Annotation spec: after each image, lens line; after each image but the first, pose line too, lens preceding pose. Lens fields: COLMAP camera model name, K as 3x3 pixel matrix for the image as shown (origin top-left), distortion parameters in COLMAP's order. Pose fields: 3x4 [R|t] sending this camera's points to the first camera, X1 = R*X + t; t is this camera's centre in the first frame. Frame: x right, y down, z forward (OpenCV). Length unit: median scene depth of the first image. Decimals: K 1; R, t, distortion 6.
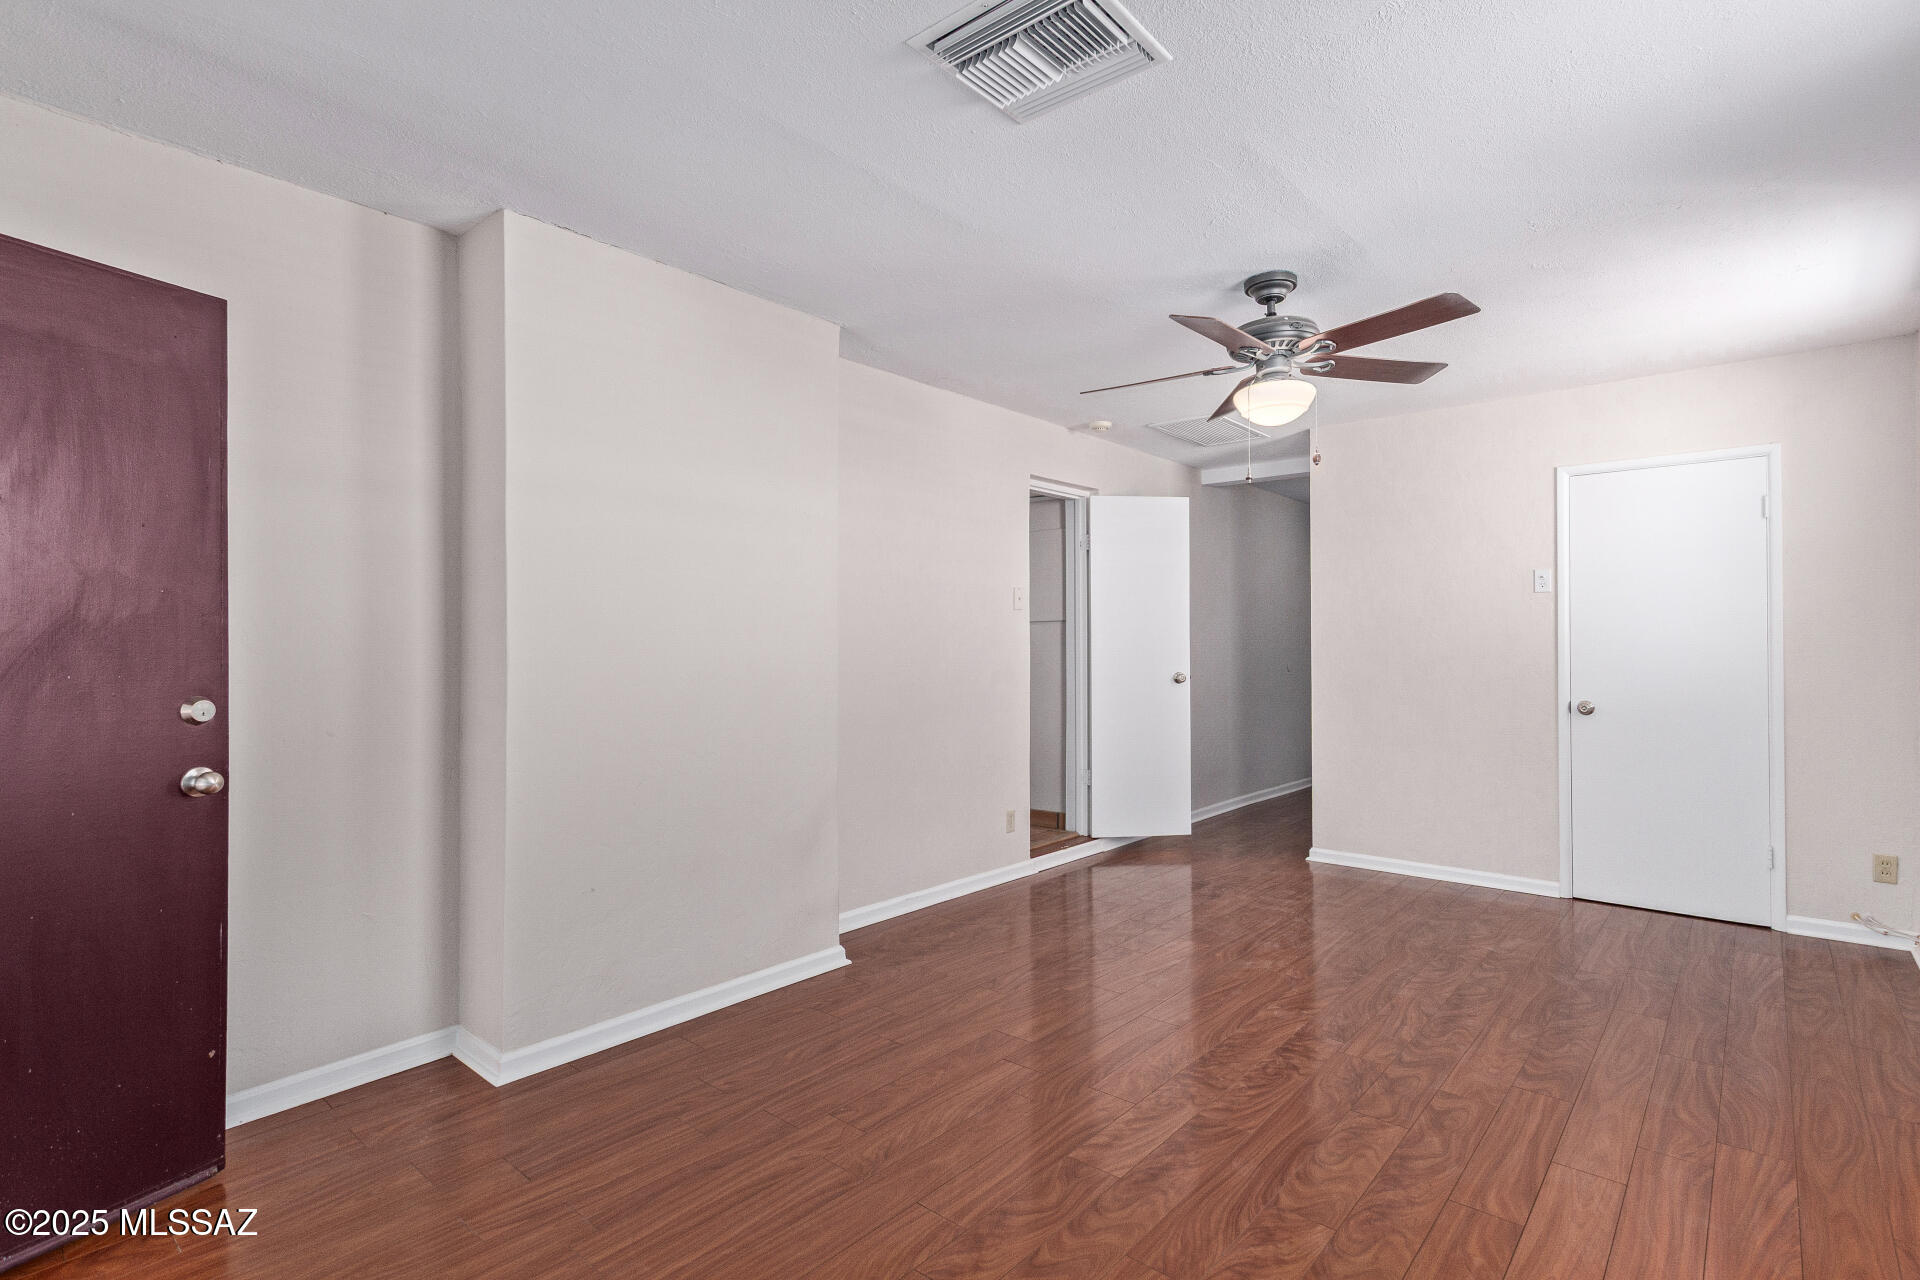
lens RADIAL K [[917.6, 0, 963.6], [0, 917.6, 646.8], [0, 0, 1]] dist [0.004723, -0.002263]
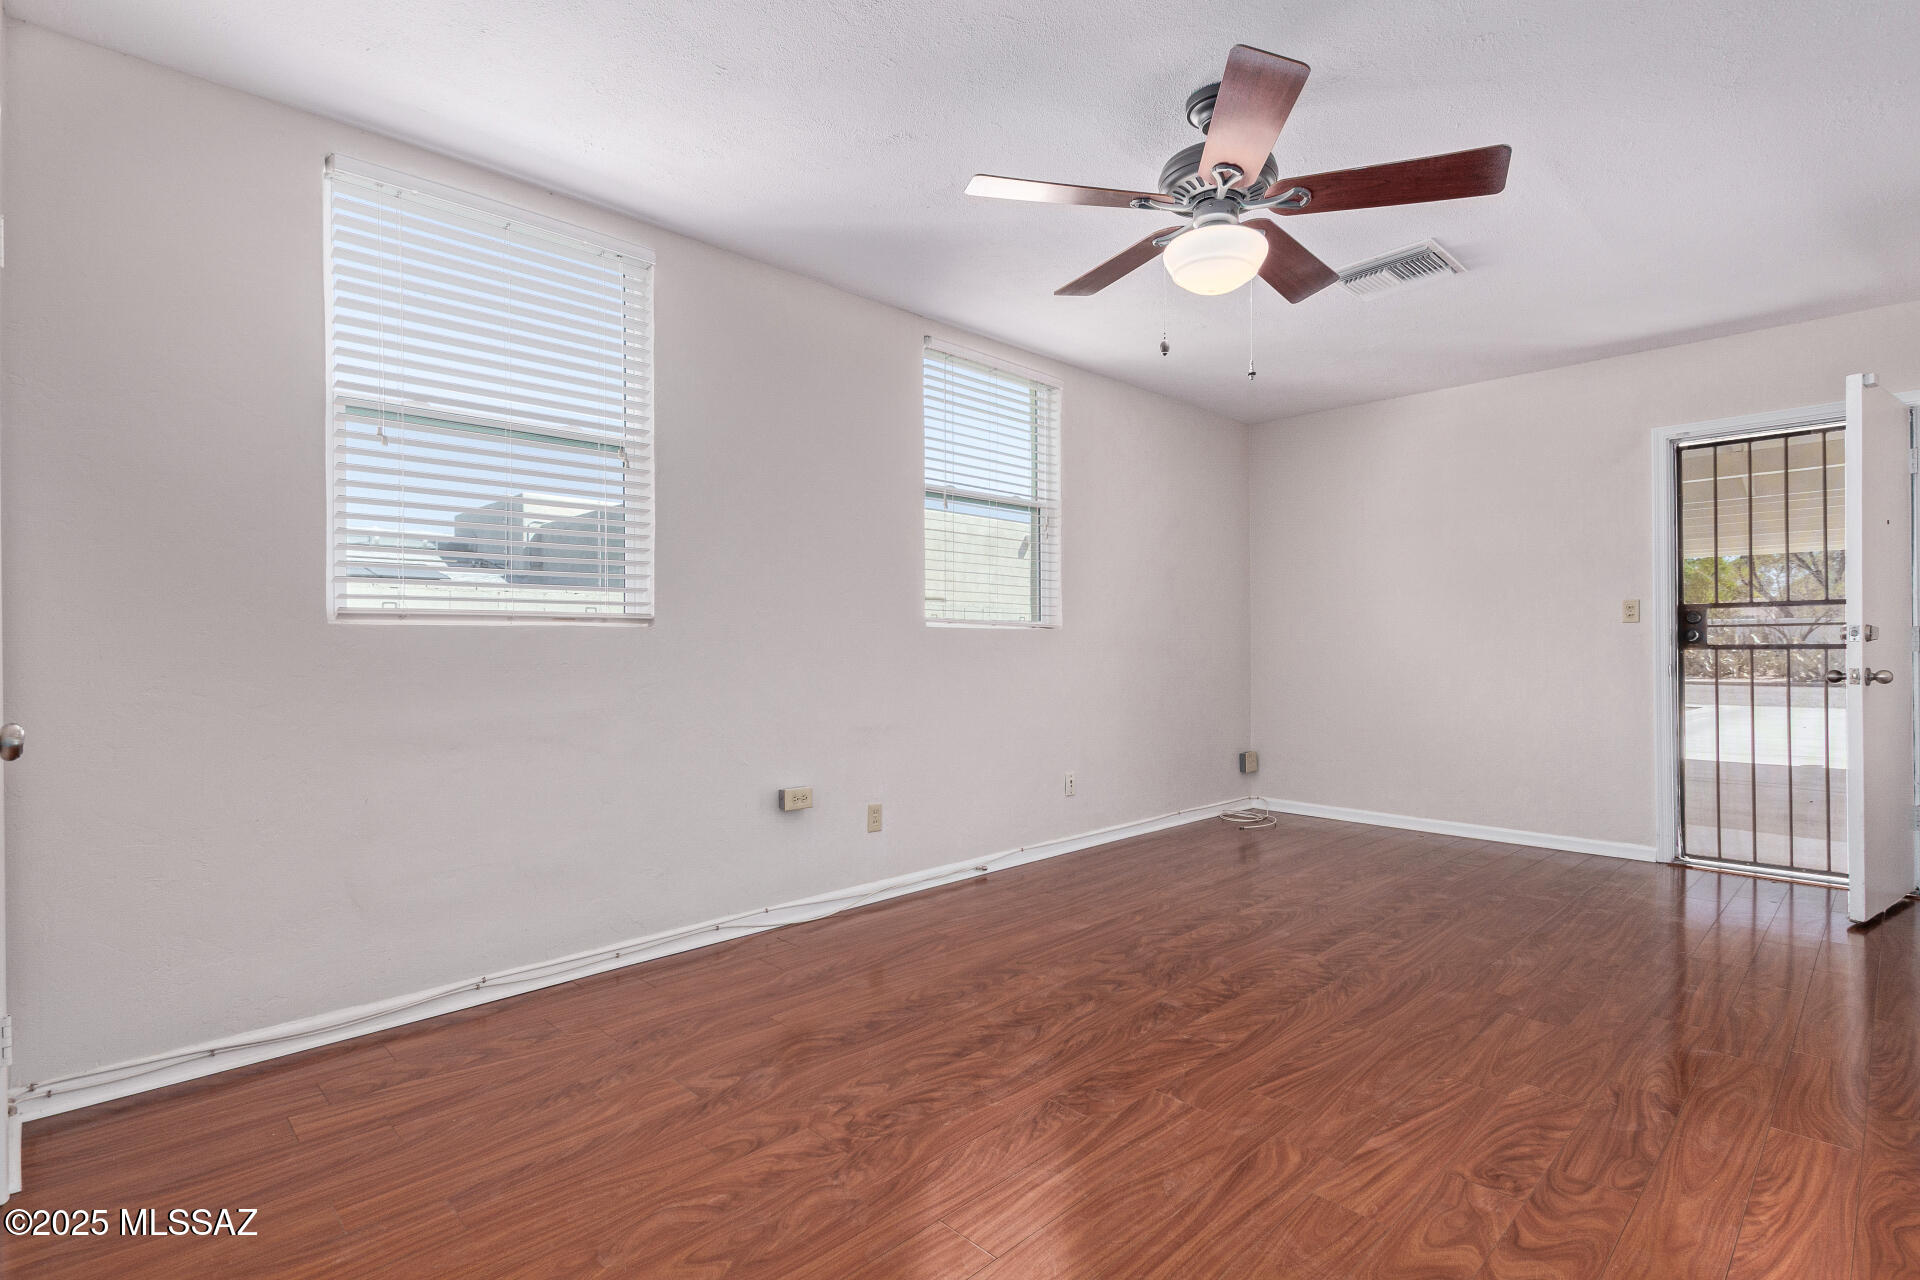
lens RADIAL K [[917.6, 0, 972.7], [0, 917.6, 636.5], [0, 0, 1]] dist [0.004723, -0.002263]
pose [[-0.997187, 0.008202, 0.074508, 0.426592], [0.007671, 0.999943, -0.007407, 0.047075], [-0.074564, -0.006815, -0.997193, 1.563793]]
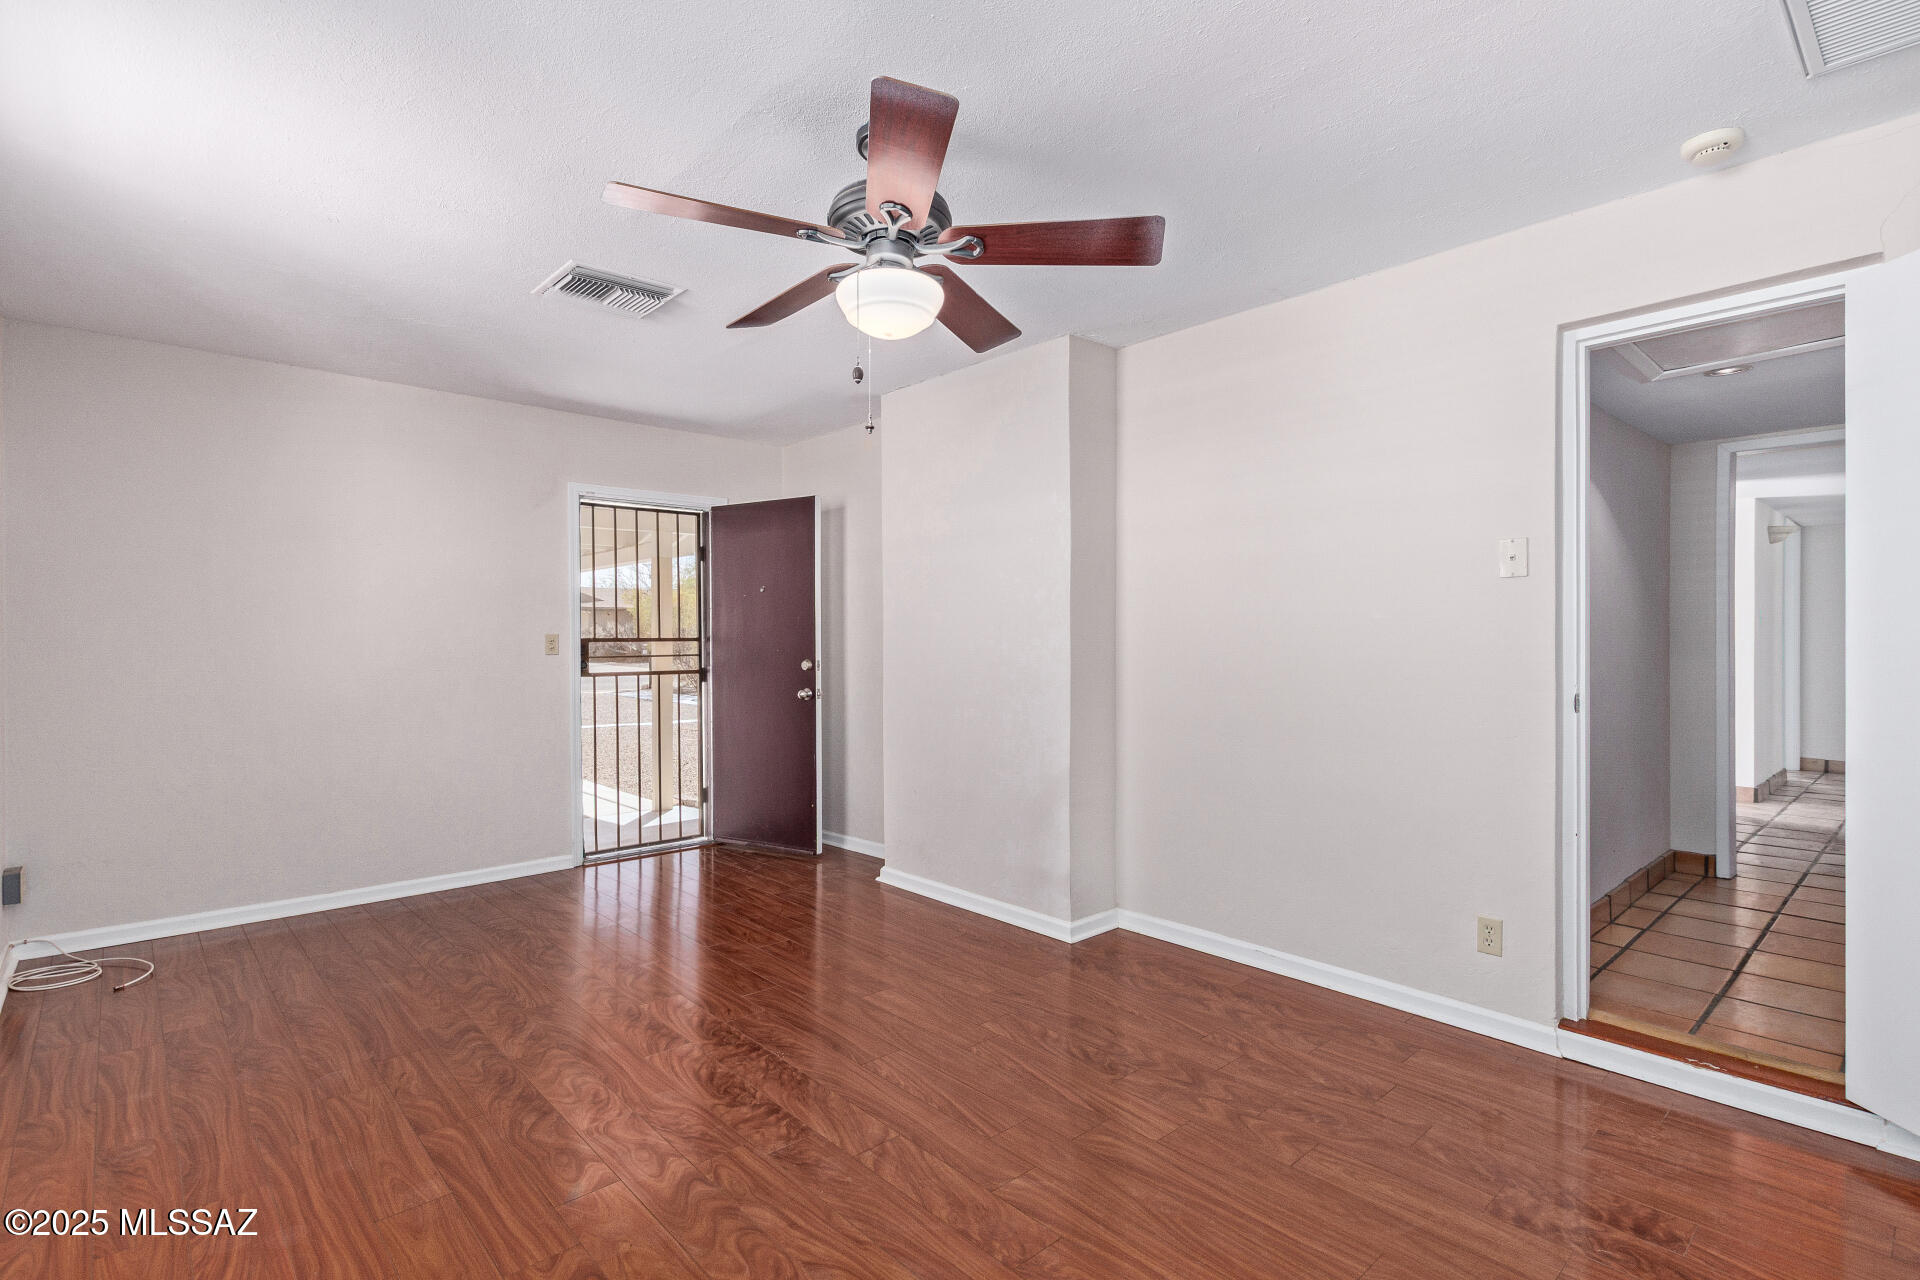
lens RADIAL K [[917.6, 0, 961.8], [0, 917.6, 640.3], [0, 0, 1]] dist [0.004723, -0.002263]
pose [[-0.112053, 0.006771, -0.993679, 0.925606], [0.000526, 0.999977, 0.006755, -0.006114], [0.993702, 0.000235, -0.112054, 0.994955]]
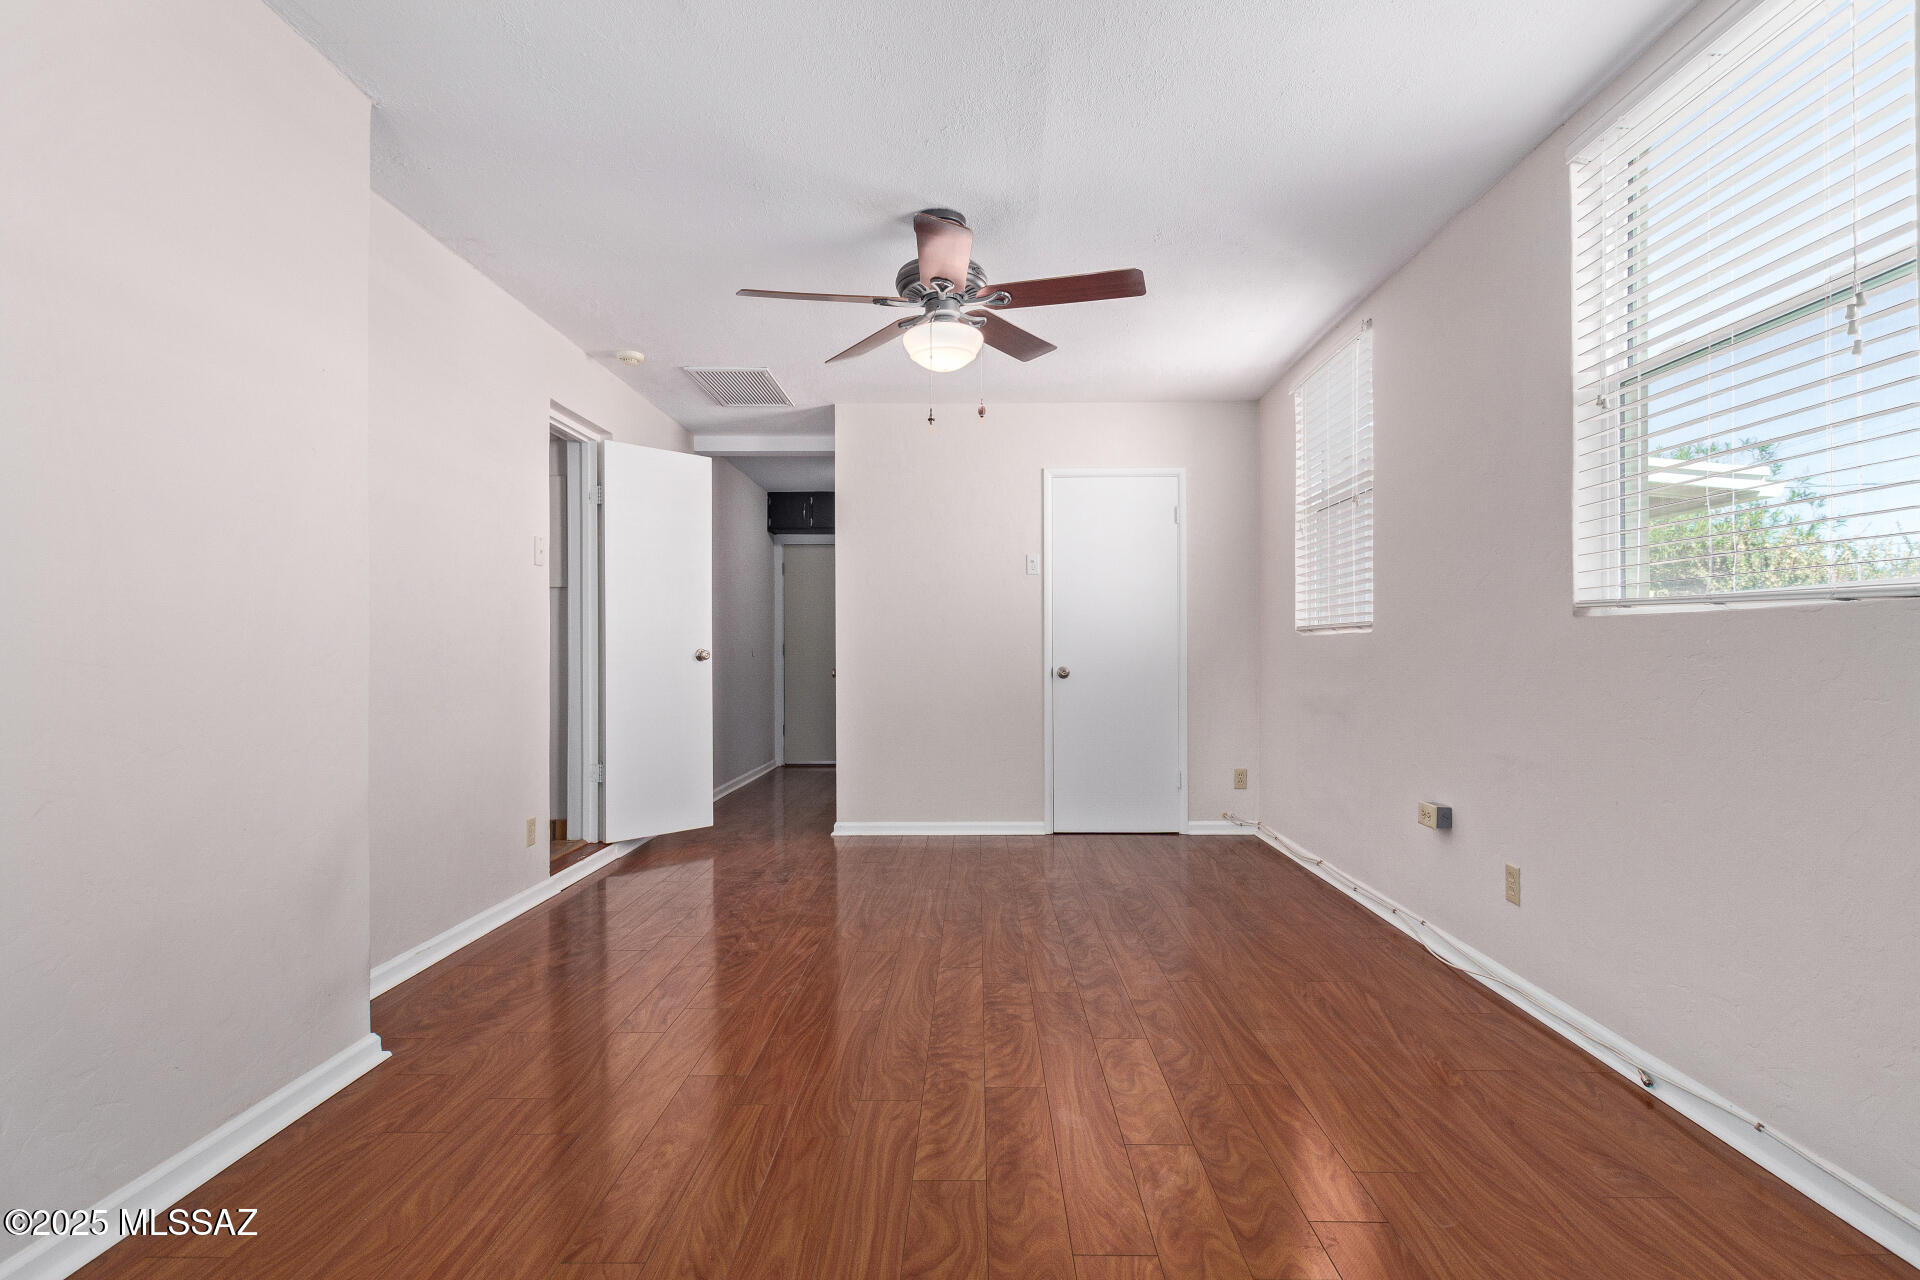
lens RADIAL K [[917.6, 0, 964.2], [0, 917.6, 654.2], [0, 0, 1]] dist [0.004723, -0.002263]
pose [[0.763353, -0.003506, 0.645973, -0.237264], [0.003491, 0.999993, 0.001303, 0.050490], [-0.645973, 0.001260, 0.763359, 0.211975]]
